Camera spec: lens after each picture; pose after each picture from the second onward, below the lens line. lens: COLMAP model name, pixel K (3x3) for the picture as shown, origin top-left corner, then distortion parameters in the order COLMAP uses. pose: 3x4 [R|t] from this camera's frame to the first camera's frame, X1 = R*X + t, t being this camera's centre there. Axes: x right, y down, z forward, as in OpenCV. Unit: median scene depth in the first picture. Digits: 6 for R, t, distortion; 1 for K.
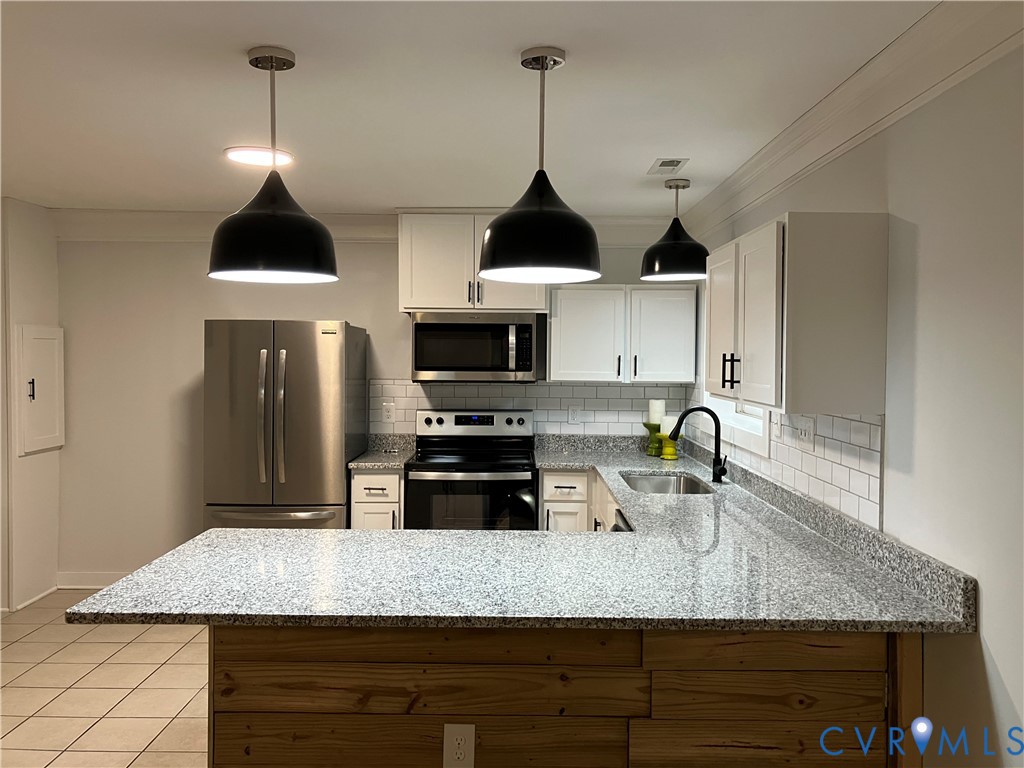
lens RADIAL K [[838.4, 0, 526.3], [0, 838.4, 370.3], [0, 0, 1]] dist [0.040352, -0.047126]
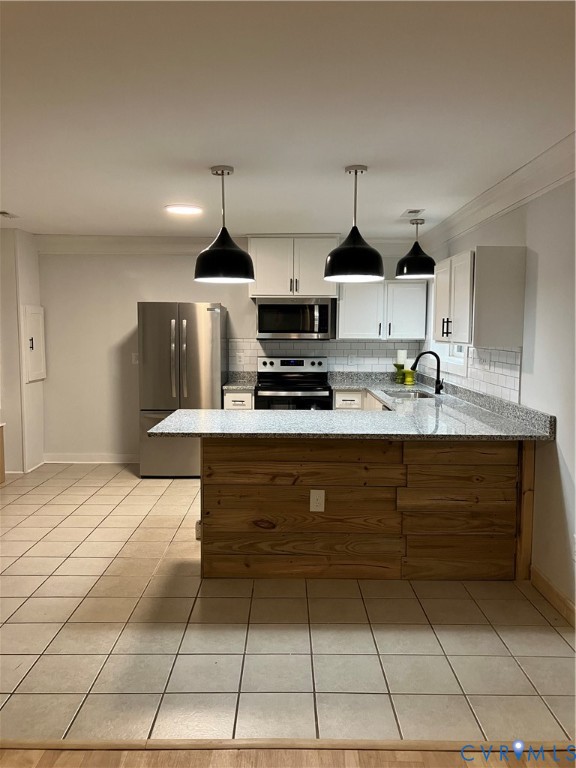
lens RADIAL K [[628.8, 0, 289.6], [0, 628.8, 386.2], [0, 0, 1]] dist [0.040352, -0.047126]
pose [[0.999986, -0.002679, -0.004624, -0.087736], [0.002995, 0.997567, 0.069645, 0.027000], [0.004426, -0.069658, 0.997561, -0.359284]]
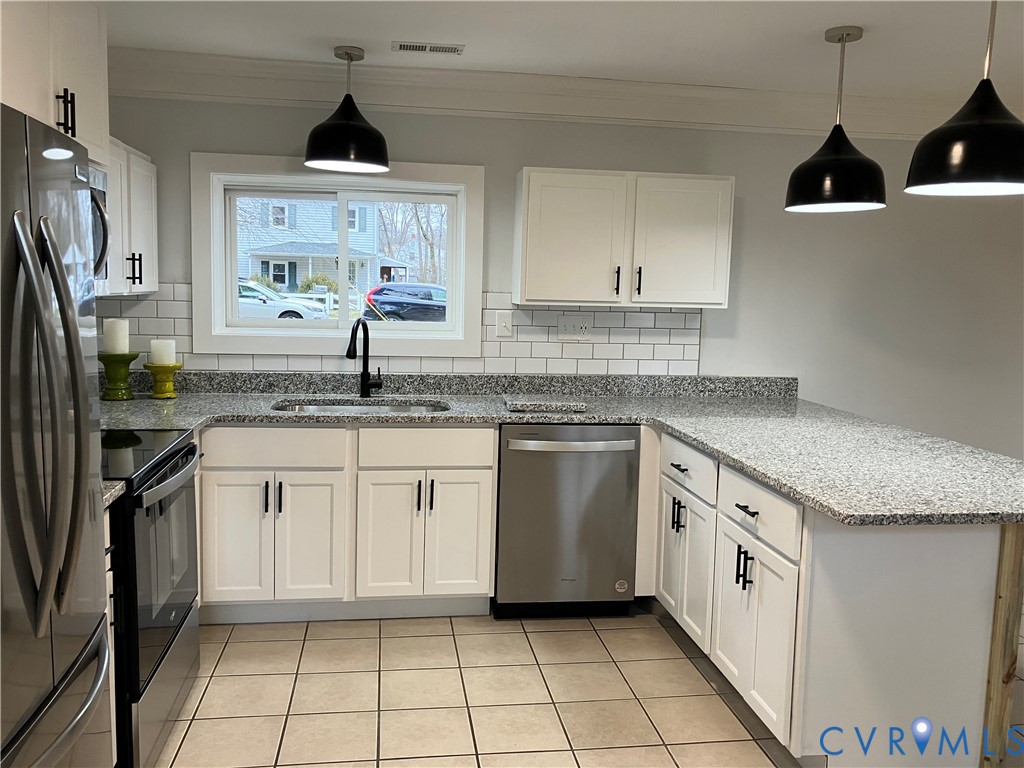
lens RADIAL K [[838.4, 0, 506.6], [0, 838.4, 390.5], [0, 0, 1]] dist [0.040352, -0.047126]
pose [[-0.137763, -0.150454, 0.978971, -0.813052], [-0.010123, 0.988558, 0.150503, -0.020881], [-0.990413, 0.010823, -0.137710, 1.105162]]
